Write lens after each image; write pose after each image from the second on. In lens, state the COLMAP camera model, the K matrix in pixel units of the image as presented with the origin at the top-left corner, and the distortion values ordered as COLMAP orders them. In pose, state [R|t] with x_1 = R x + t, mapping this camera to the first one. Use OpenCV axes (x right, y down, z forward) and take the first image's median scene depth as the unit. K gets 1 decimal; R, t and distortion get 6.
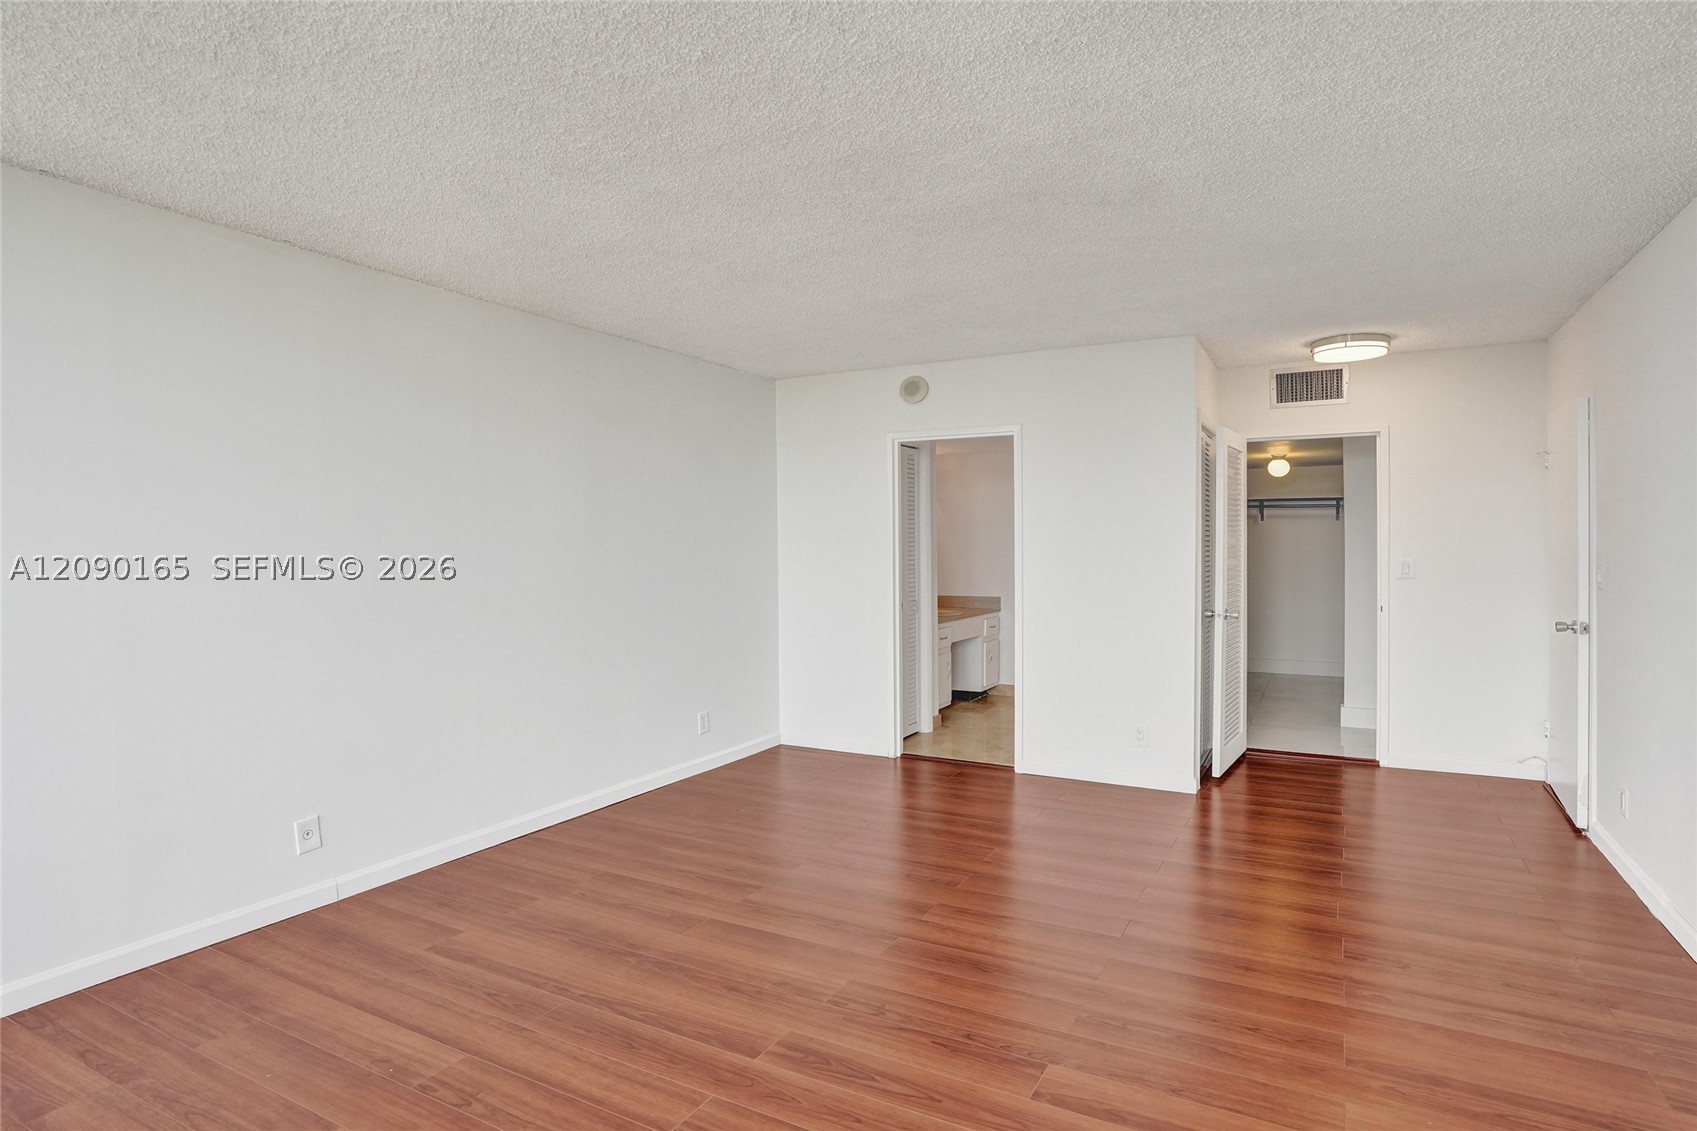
lens RADIAL K [[906.6, 0, 850.9], [0, 906.6, 546.5], [0, 0, 1]] dist [-0.045411, 0.026279]
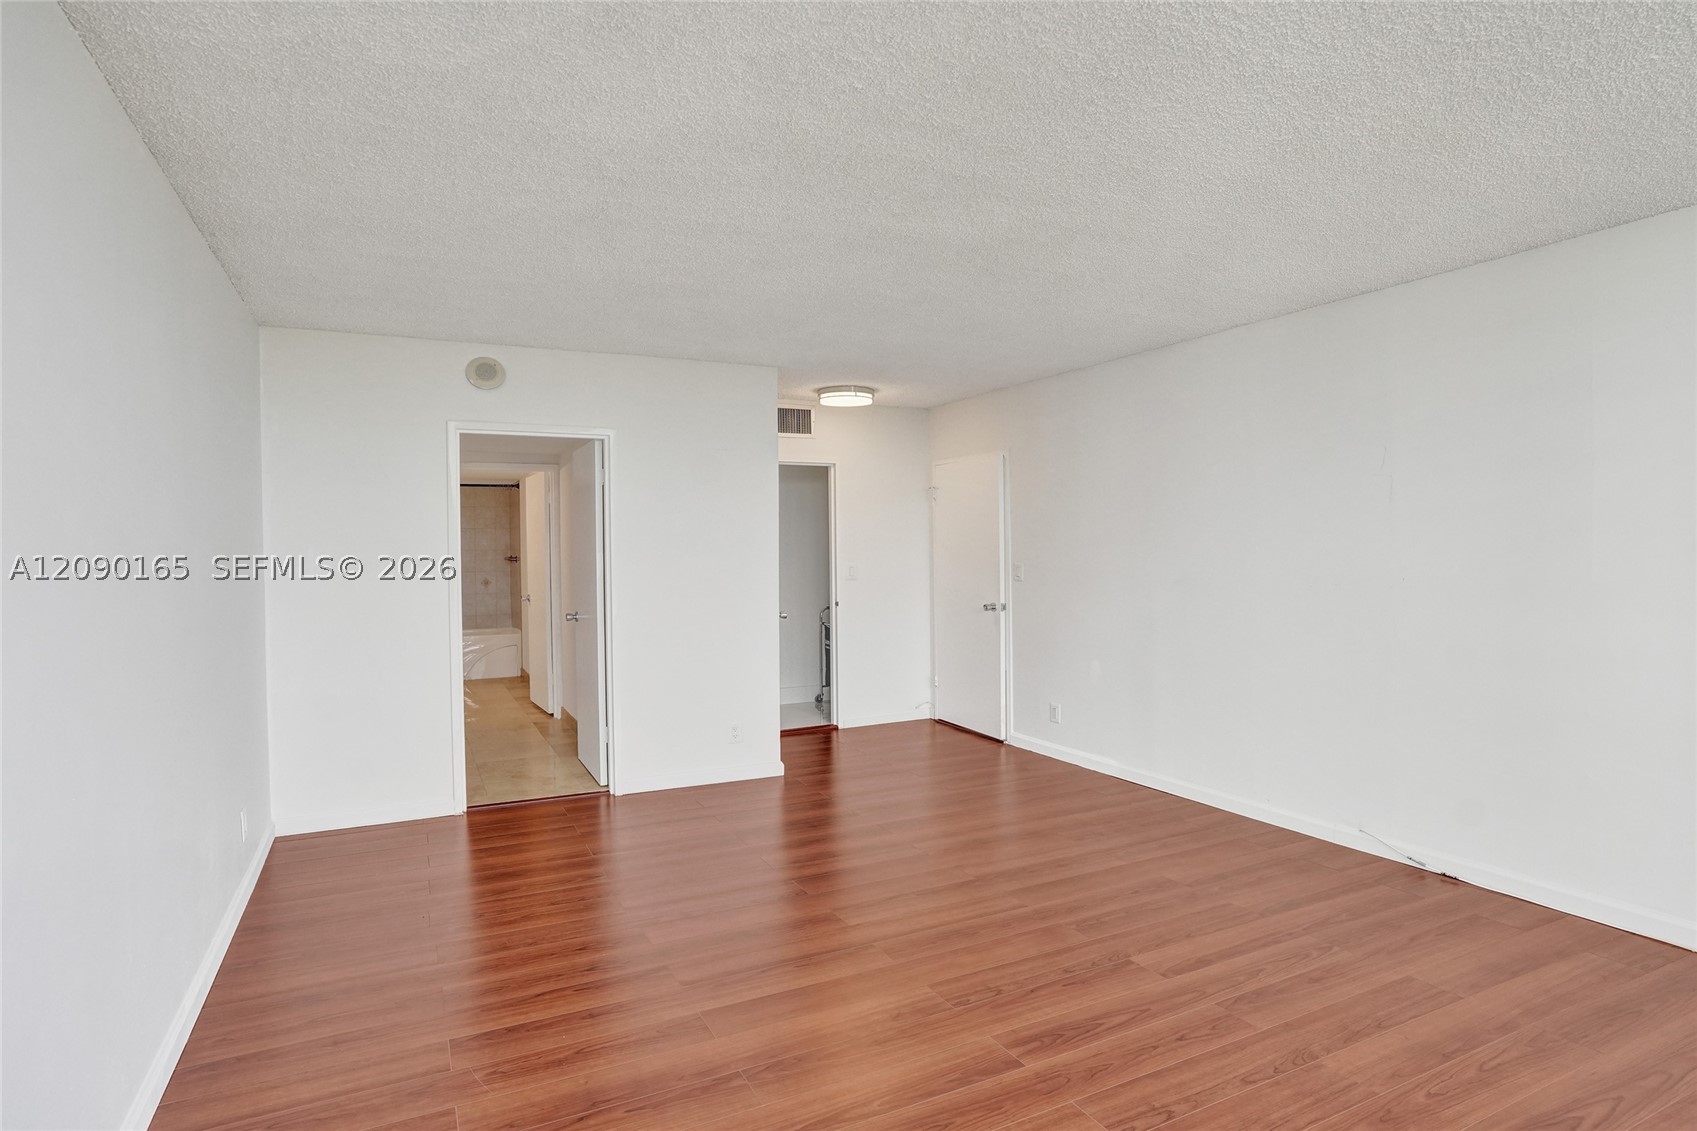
lens RADIAL K [[906.6, 0, 850.9], [0, 906.6, 546.5], [0, 0, 1]] dist [-0.045411, 0.026279]
pose [[0.568154, 0.001972, 0.822920, -0.486405], [0.010047, 0.999906, -0.009332, 0.000102], [-0.822861, 0.013570, 0.568081, 0.273481]]
